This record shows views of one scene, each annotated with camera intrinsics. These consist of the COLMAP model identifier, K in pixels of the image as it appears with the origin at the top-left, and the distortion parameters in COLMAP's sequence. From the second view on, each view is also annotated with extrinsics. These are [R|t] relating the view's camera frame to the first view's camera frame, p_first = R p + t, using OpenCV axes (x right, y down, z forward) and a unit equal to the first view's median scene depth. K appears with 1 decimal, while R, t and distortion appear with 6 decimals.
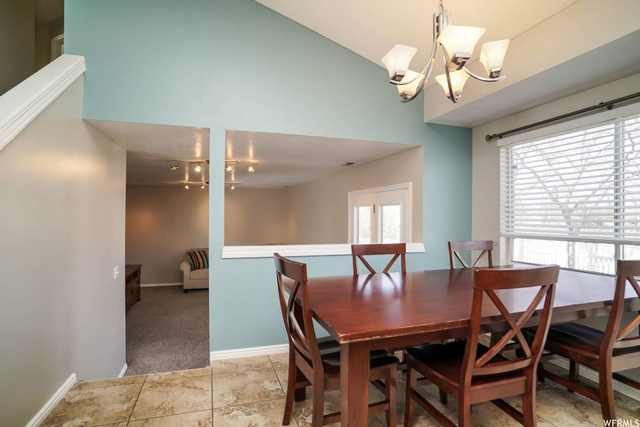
lens RADIAL K [[338.6, 0, 320.0], [0, 338.6, 213.5], [0, 0, 1]] dist [-0.071720, 0.044507]
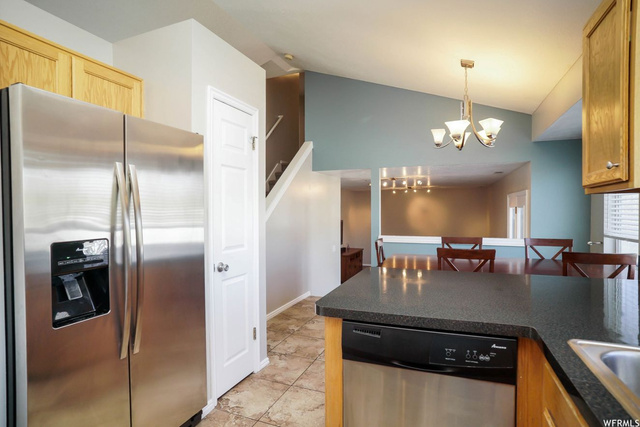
lens RADIAL K [[338.6, 0, 320.0], [0, 338.6, 213.5], [0, 0, 1]] dist [-0.071720, 0.044507]
pose [[0.774500, -0.001173, -0.632573, 0.497622], [0.009826, 0.999900, 0.010177, -0.028448], [0.632497, -0.014098, 0.774434, -0.470477]]
